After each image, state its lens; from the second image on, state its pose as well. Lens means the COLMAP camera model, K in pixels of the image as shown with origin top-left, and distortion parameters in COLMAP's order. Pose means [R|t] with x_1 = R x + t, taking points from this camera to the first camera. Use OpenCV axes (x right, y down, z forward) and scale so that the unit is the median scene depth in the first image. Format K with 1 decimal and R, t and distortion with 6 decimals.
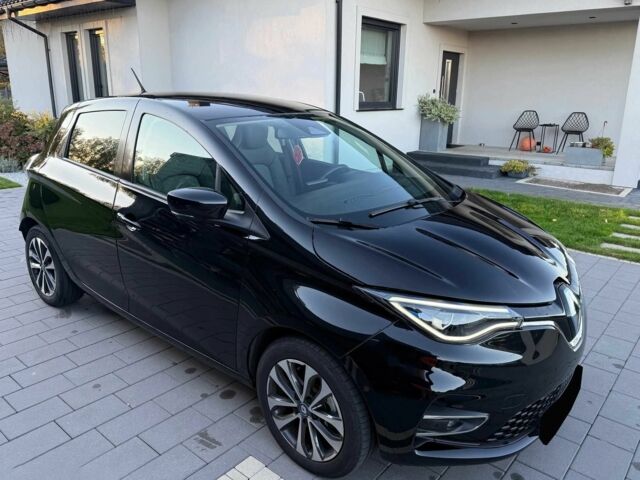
lens RADIAL K [[498.2, 0, 290.6], [0, 498.2, 239.9], [0, 0, 1]] dist [0.101096, -0.116955]
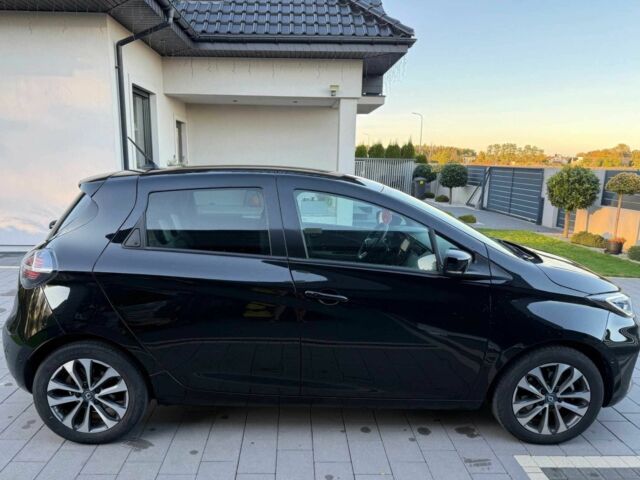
lens RADIAL K [[498.2, 0, 290.6], [0, 498.2, 239.9], [0, 0, 1]] dist [0.101096, -0.116955]
pose [[0.739464, -0.116583, 0.663024, -1.228185], [0.186401, 0.981841, -0.035249, -0.154788], [-0.646875, 0.149654, 0.747767, 0.319560]]
